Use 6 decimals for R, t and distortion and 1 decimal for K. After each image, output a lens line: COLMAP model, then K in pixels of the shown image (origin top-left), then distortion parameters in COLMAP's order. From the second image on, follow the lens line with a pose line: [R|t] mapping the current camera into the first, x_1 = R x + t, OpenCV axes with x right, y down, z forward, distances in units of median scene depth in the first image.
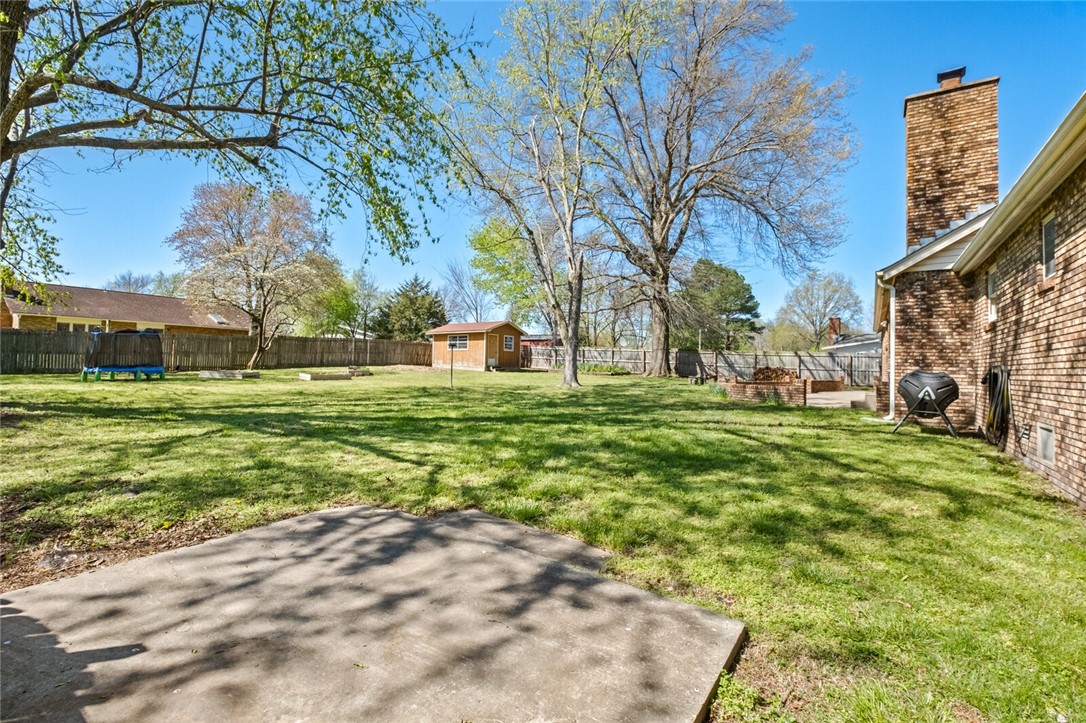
lens RADIAL K [[473.4, 0, 548.4], [0, 473.4, 342.1], [0, 0, 1]] dist [-0.002863, -0.000484]
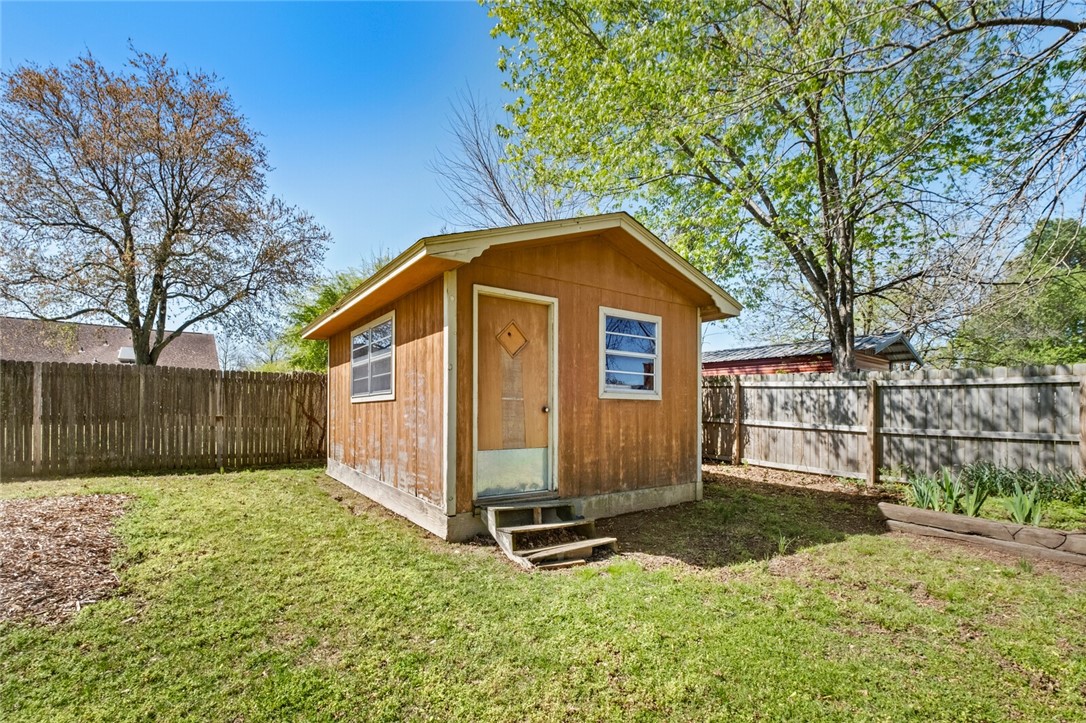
lens RADIAL K [[473.4, 0, 548.4], [0, 473.4, 342.1], [0, 0, 1]] dist [-0.002863, -0.000484]
pose [[0.930911, -0.067532, -0.358948, -0.042053], [0.030996, 0.993820, -0.106589, 0.014388], [0.363928, 0.088099, 0.927251, 0.750242]]
